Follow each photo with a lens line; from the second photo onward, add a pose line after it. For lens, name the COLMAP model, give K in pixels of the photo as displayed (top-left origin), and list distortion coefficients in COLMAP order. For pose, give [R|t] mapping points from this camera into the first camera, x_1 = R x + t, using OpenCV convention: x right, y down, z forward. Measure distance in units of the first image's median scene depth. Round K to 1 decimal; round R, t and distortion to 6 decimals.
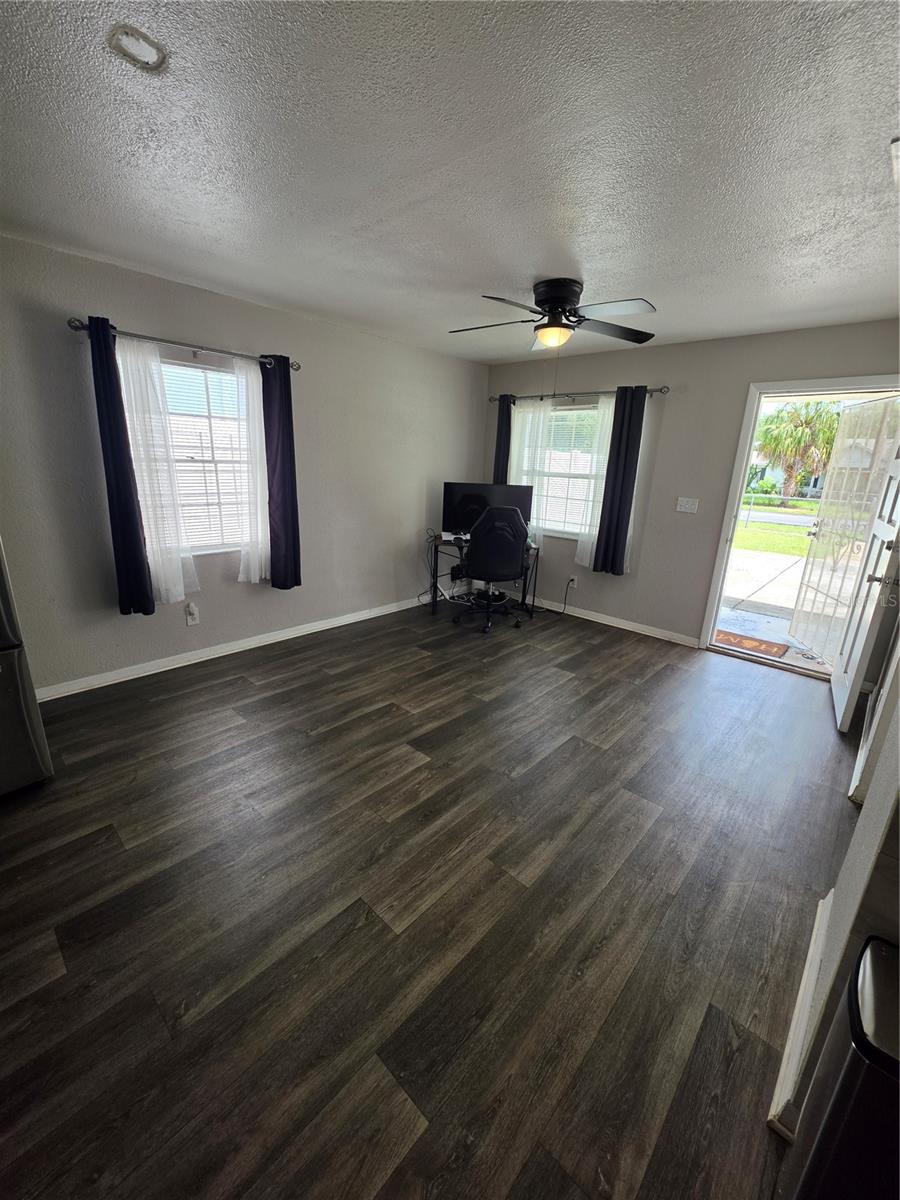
lens RADIAL K [[478.7, 0, 465.1], [0, 478.7, 584.5], [0, 0, 1]] dist [-0.004386, 0.001692]
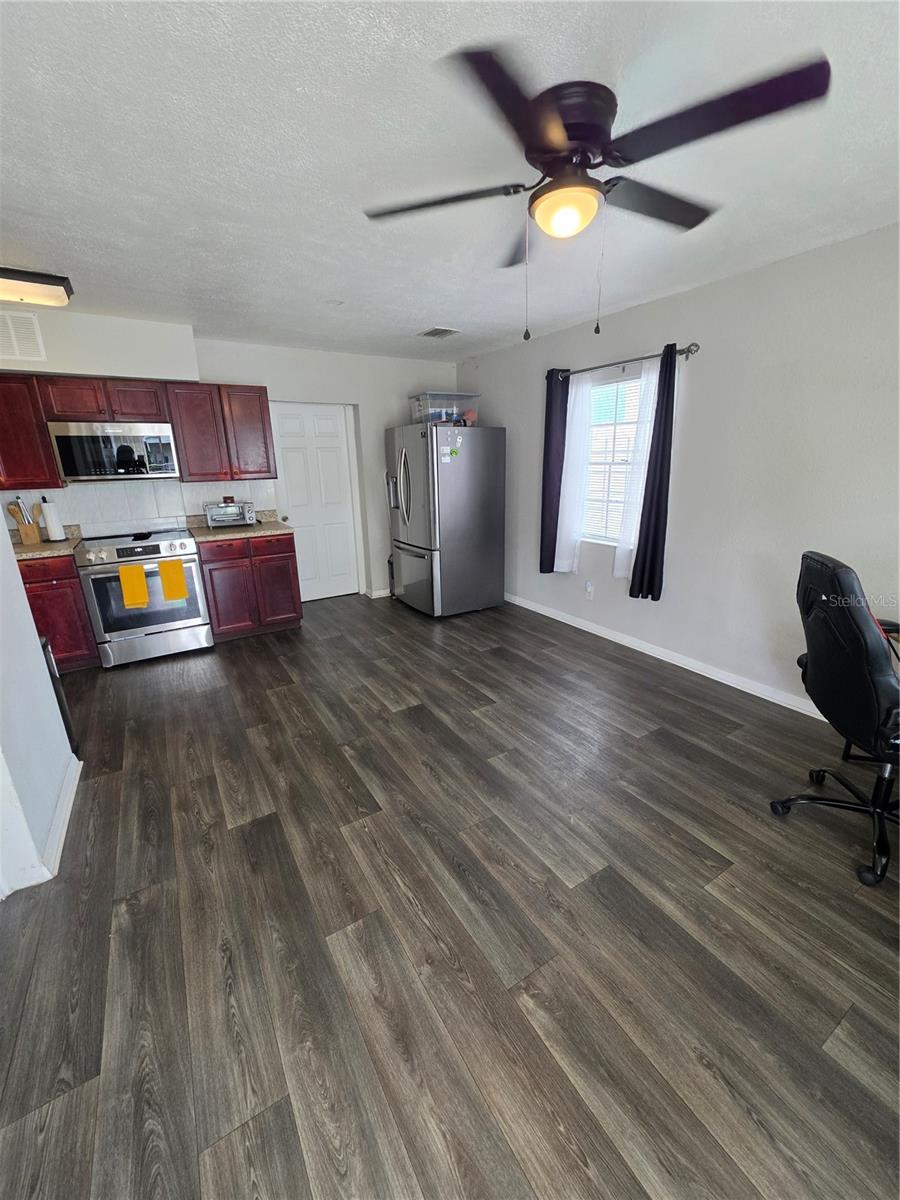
lens RADIAL K [[478.7, 0, 442.9], [0, 478.7, 600.4], [0, 0, 1]] dist [-0.004386, 0.001692]
pose [[-0.287075, 0.244512, -0.926176, 0.582859], [-0.228503, 0.921482, 0.314099, -0.220211], [0.930255, 0.301804, -0.208662, 0.939988]]
